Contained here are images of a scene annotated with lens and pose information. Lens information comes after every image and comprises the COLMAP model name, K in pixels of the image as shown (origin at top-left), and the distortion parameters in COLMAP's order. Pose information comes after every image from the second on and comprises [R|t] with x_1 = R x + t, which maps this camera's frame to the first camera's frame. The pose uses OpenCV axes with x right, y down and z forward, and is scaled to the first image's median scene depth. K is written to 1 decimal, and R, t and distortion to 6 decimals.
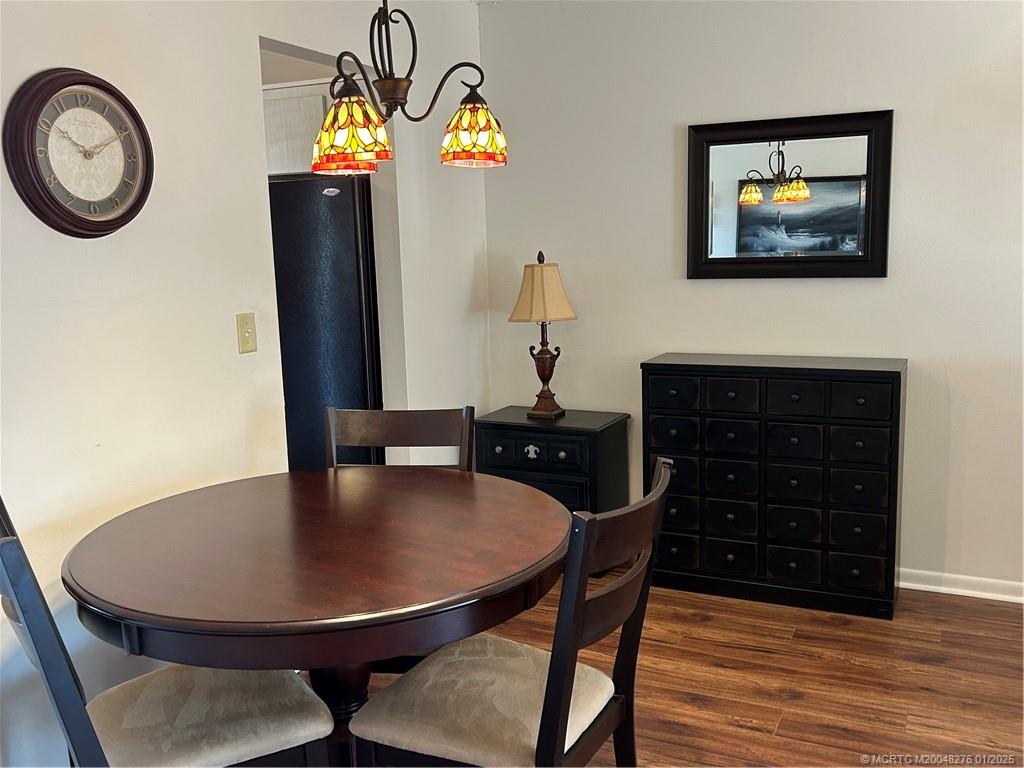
lens RADIAL K [[940.8, 0, 512.0], [0, 940.8, 384.0], [0, 0, 1]] dist [-0.000390, -0.001700]
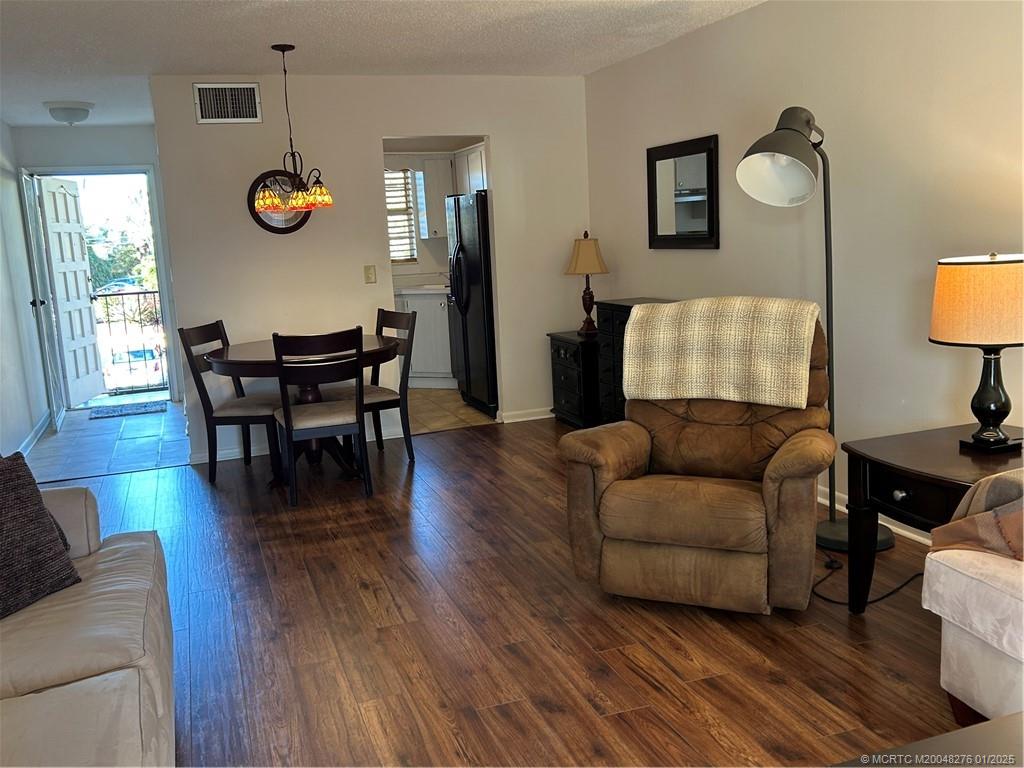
lens RADIAL K [[936.7, 0, 512.0], [0, 936.7, 384.0], [0, 0, 1]] dist [0.114079, -0.198257]
pose [[0.710740, 0.106997, -0.695270, 1.146638], [-0.076413, 0.994259, 0.074897, 0.008981], [0.699293, -0.000105, 0.714836, -0.258332]]
